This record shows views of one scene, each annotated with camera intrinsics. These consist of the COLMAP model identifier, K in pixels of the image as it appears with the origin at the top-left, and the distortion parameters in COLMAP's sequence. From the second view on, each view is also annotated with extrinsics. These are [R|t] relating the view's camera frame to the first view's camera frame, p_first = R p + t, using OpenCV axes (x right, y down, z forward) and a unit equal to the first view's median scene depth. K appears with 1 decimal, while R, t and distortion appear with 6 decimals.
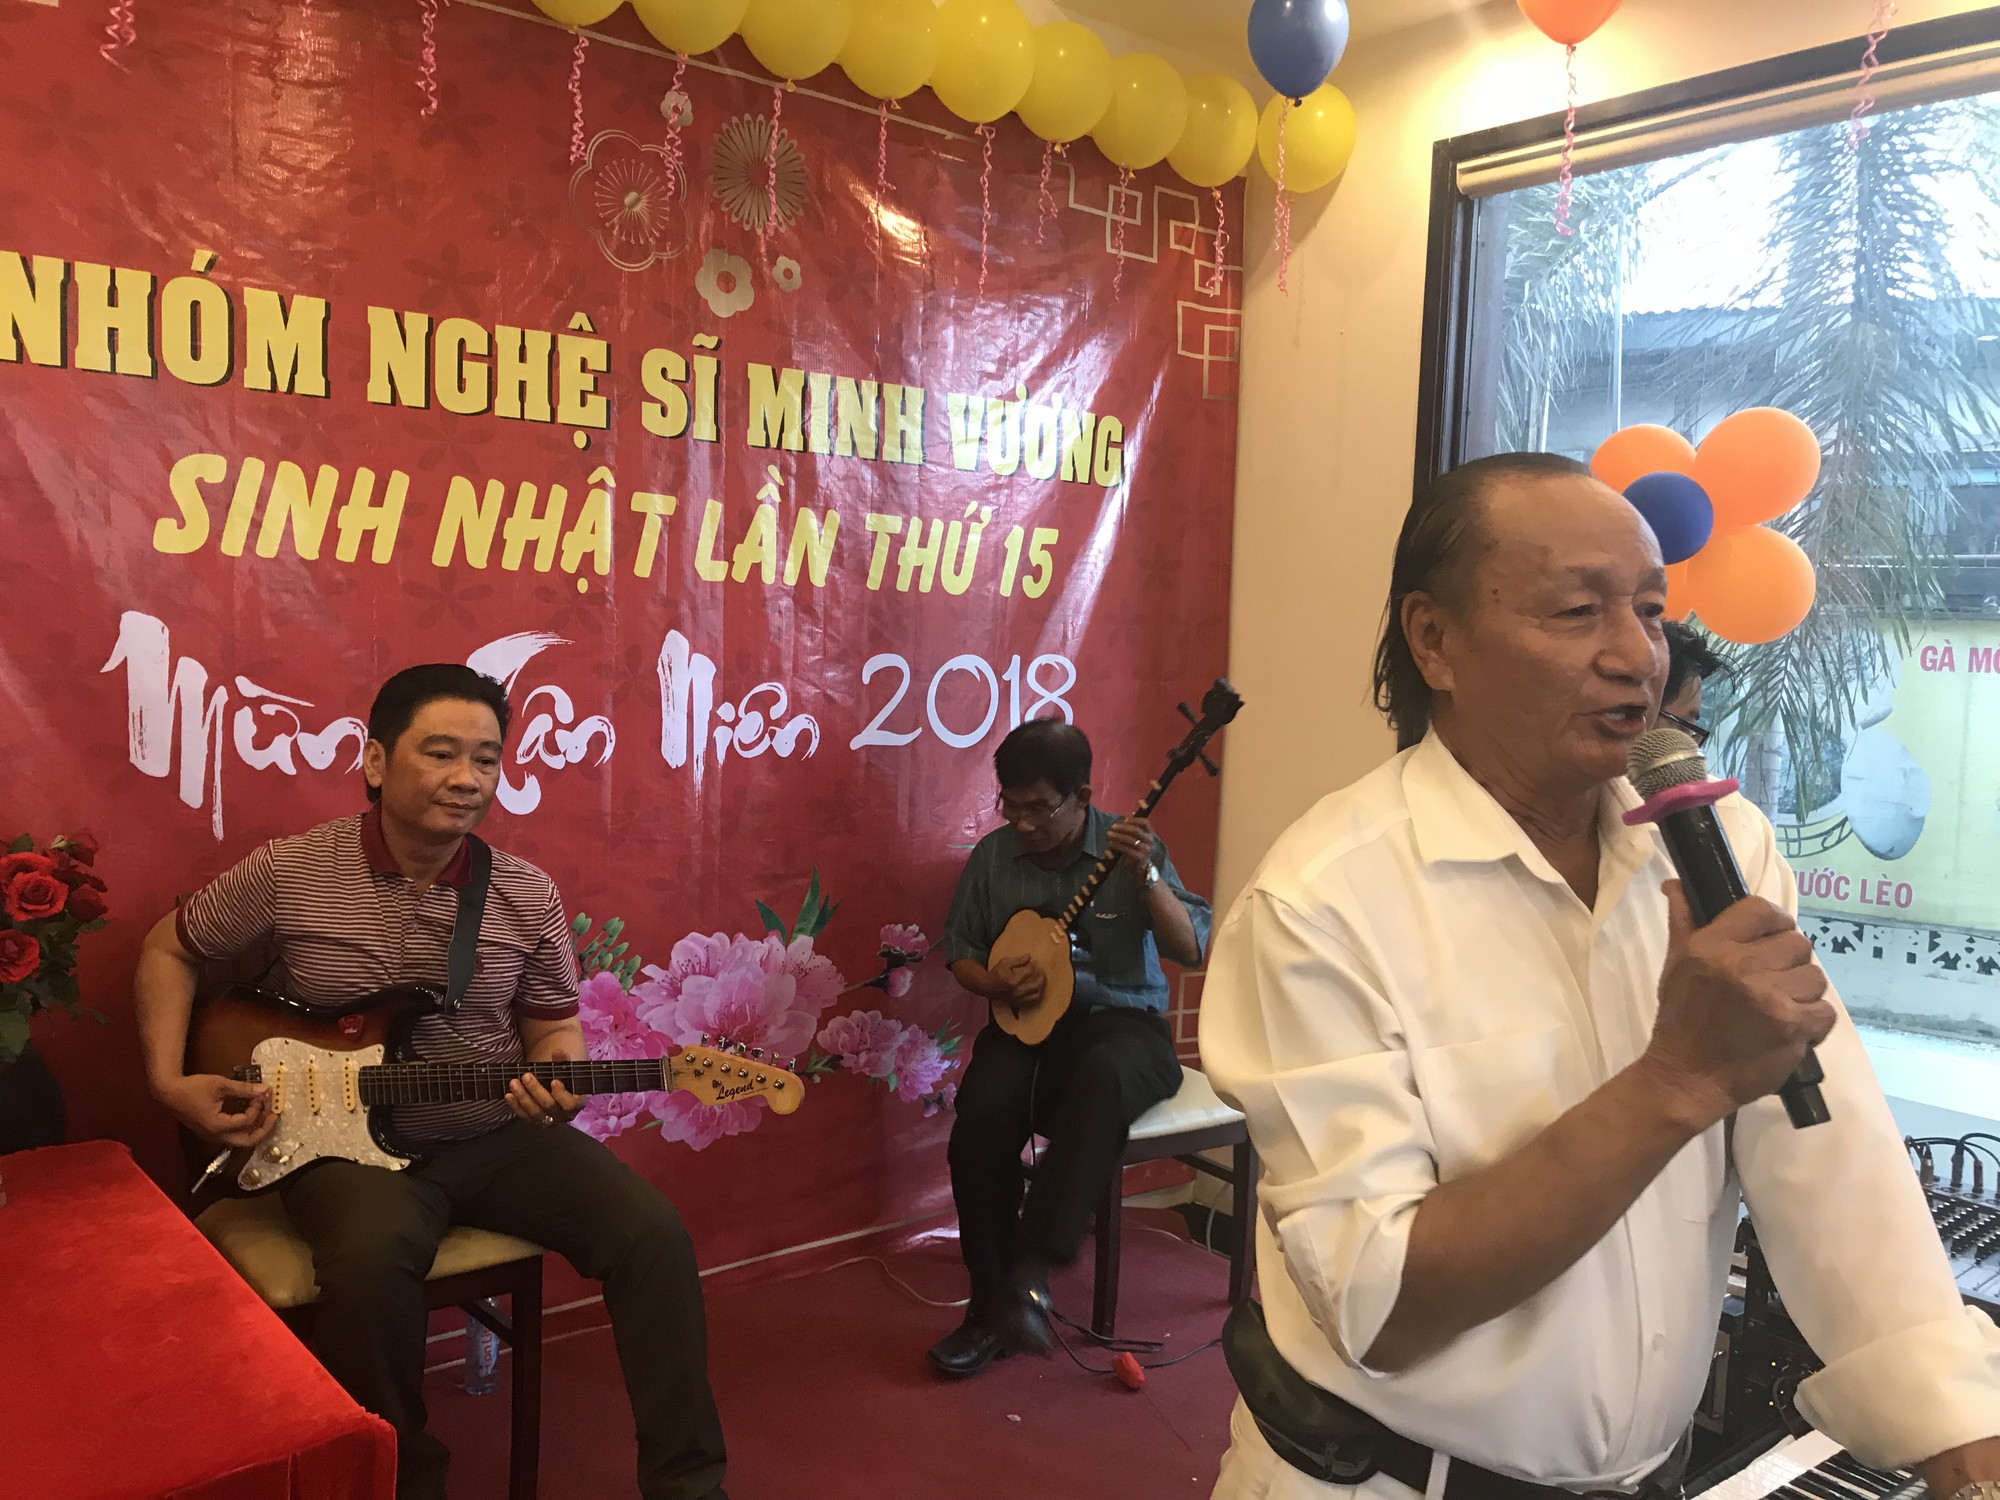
lens RADIAL K [[1666.7, 0, 1005.7], [0, 1666.7, 746.2], [0, 0, 1]] dist [0.019196, -0.013064]
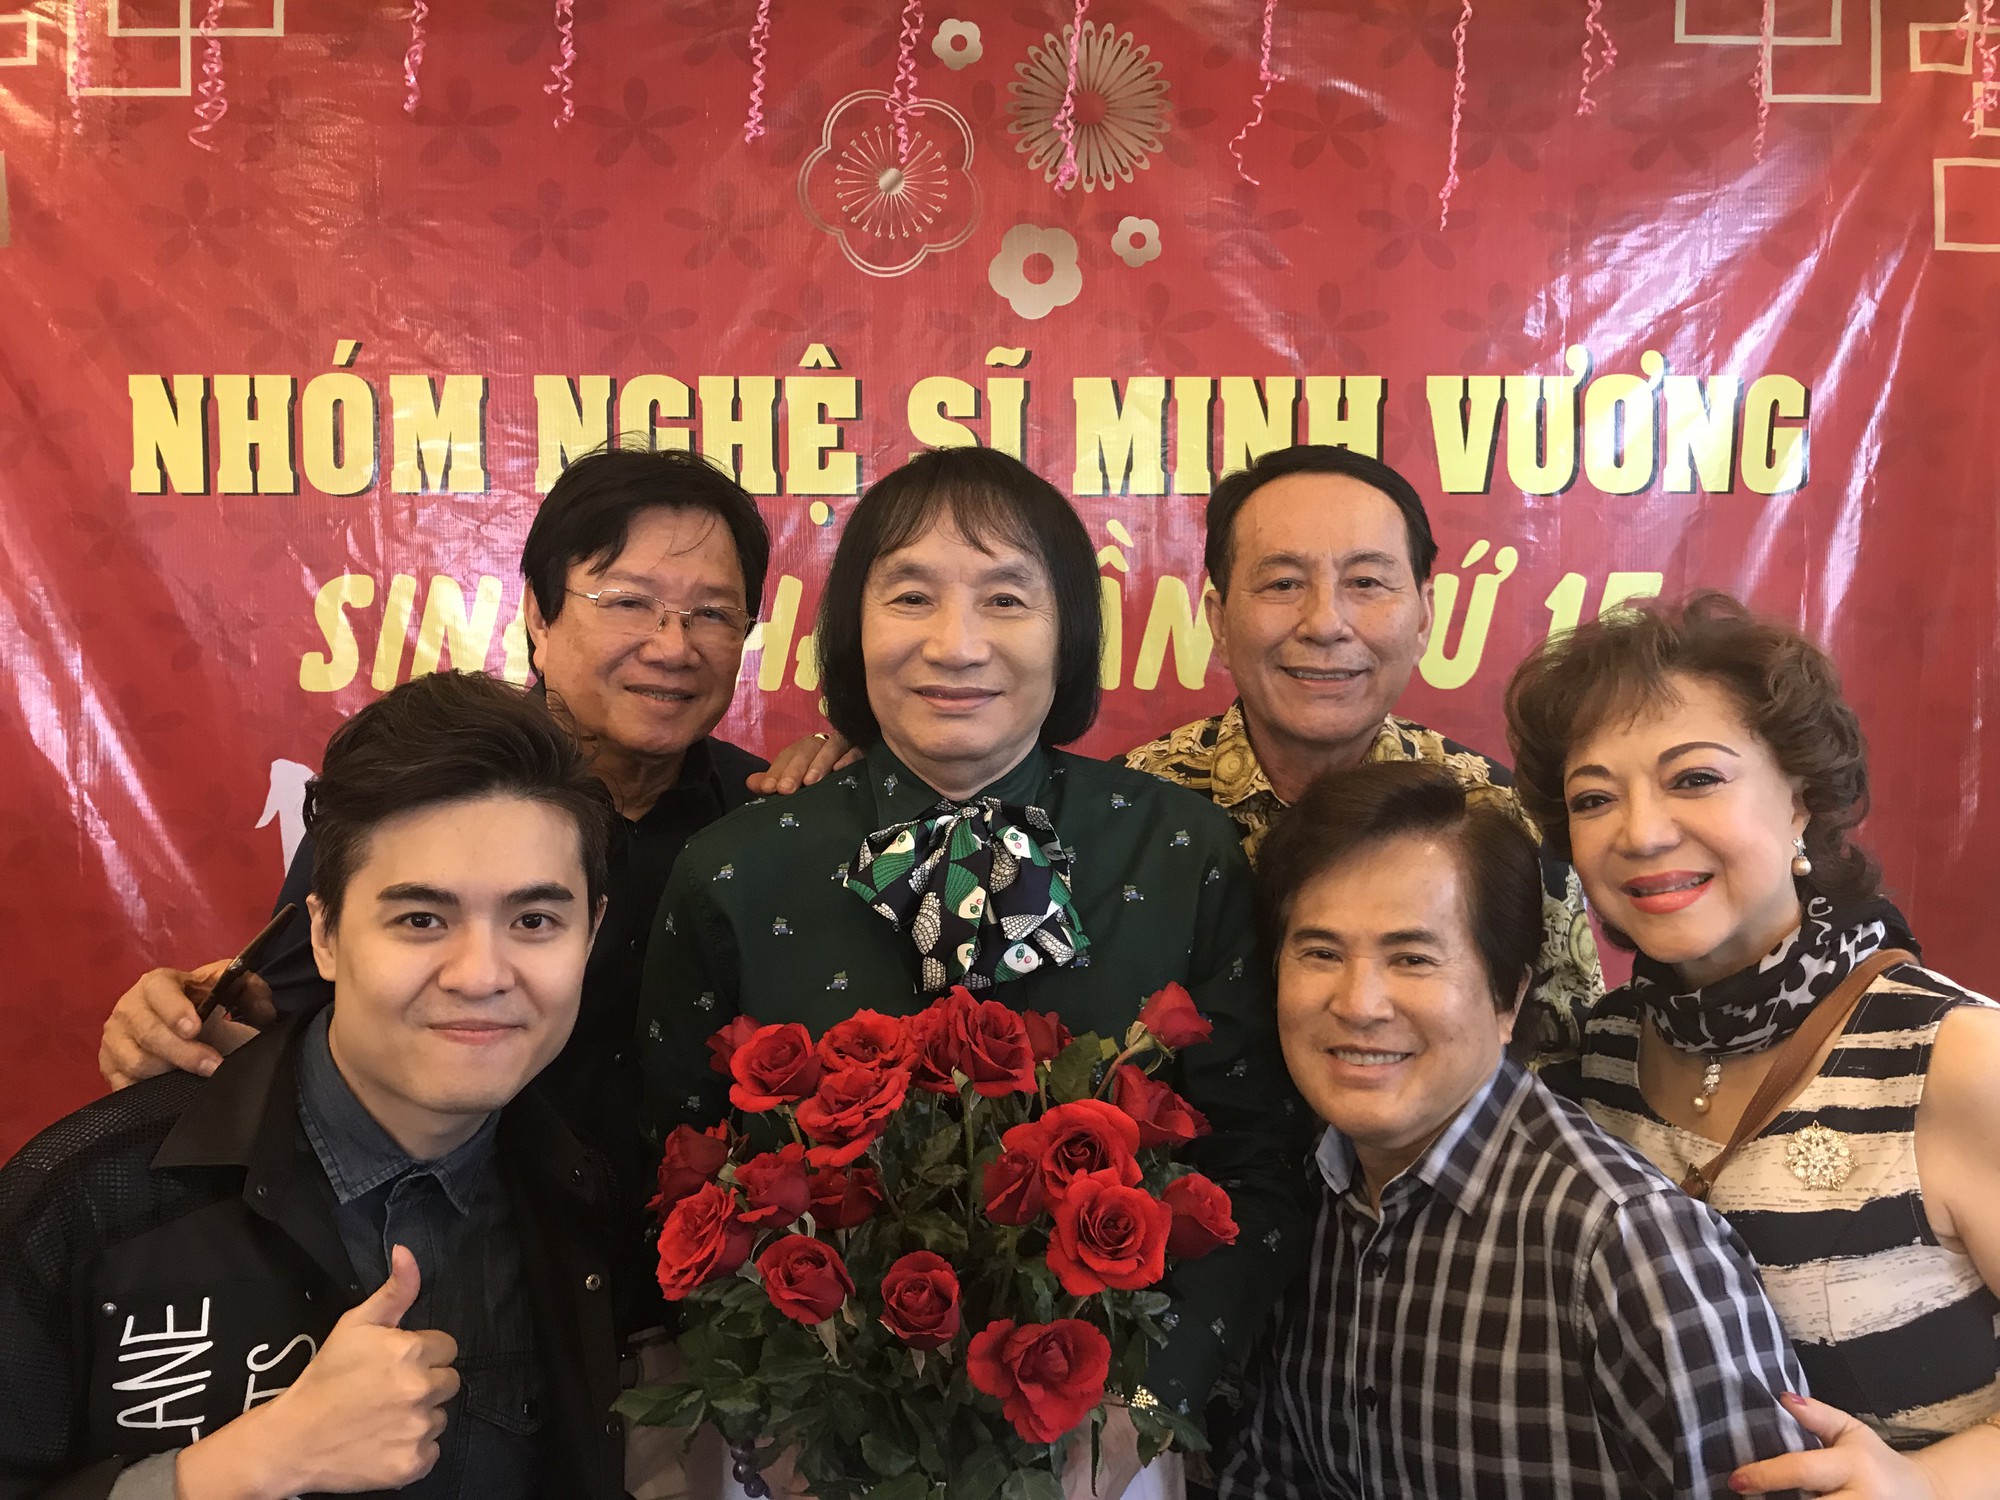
lens RADIAL K [[1614.7, 0, 1013.2], [0, 1614.7, 747.1], [0, 0, 1]] dist [0.005723, 0.015287]
pose [[0.784875, -0.001659, -0.619652, 0.259493], [-0.013152, 0.999727, -0.019335, -0.064399], [0.619515, 0.023326, 0.784638, 0.480894]]
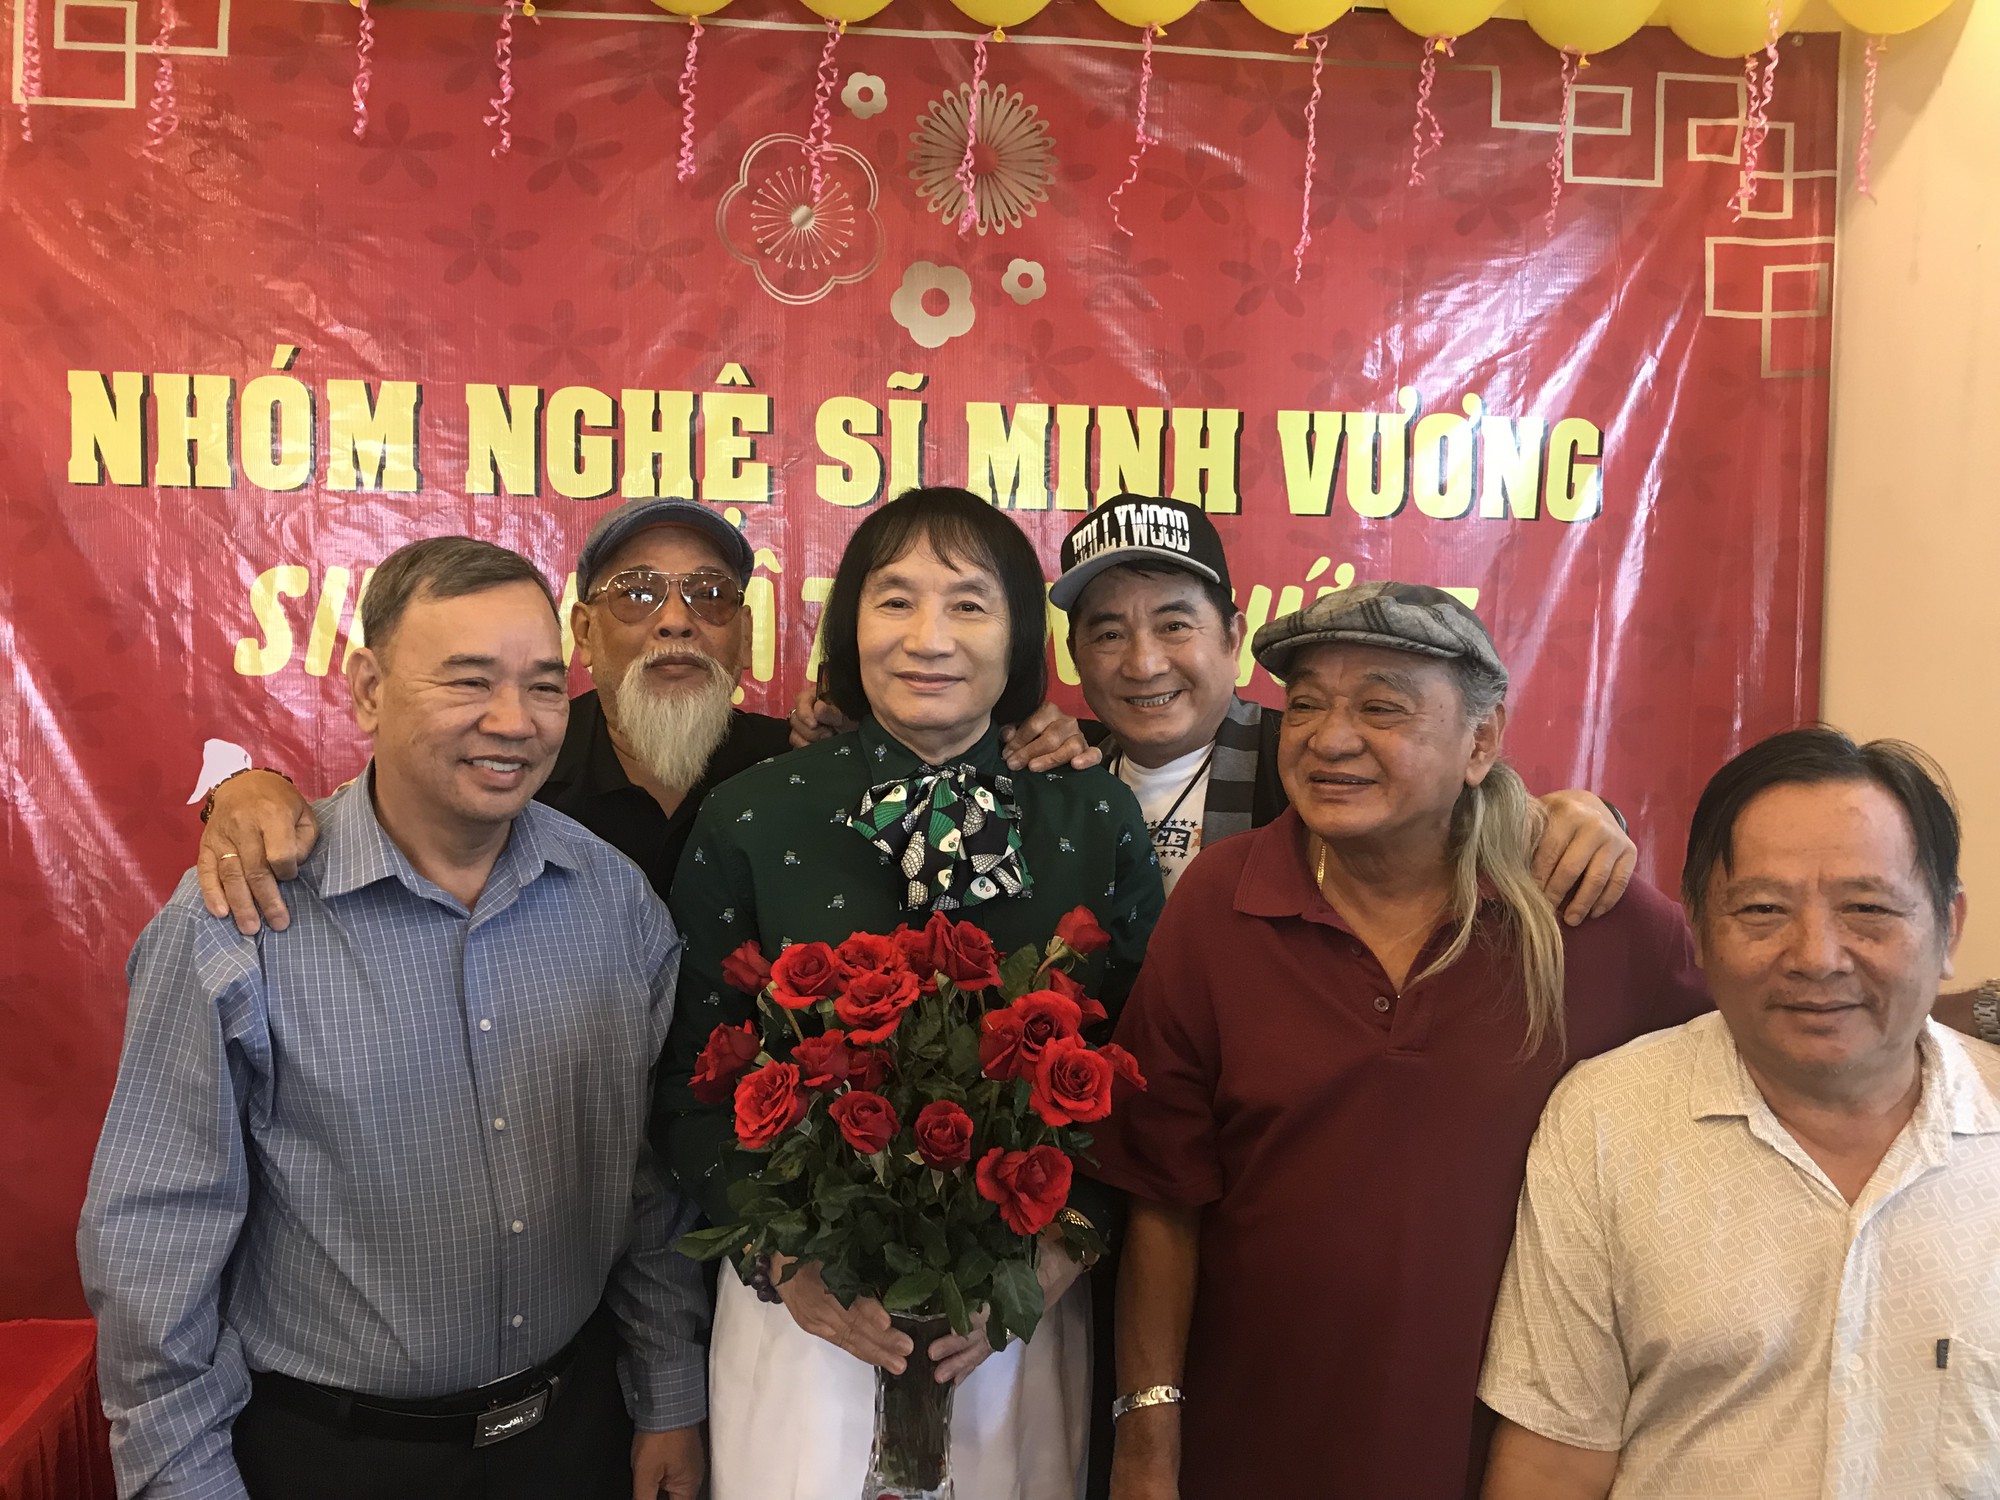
lens RADIAL K [[1666.7, 0, 1005.7], [0, 1666.7, 746.2], [0, 0, 1]] dist [0.019196, -0.013064]
pose [[0.844973, 0.005556, -0.534779, 0.292007], [-0.021373, 0.999498, -0.023387, -0.054750], [0.534381, 0.031191, 0.844668, 0.379833]]
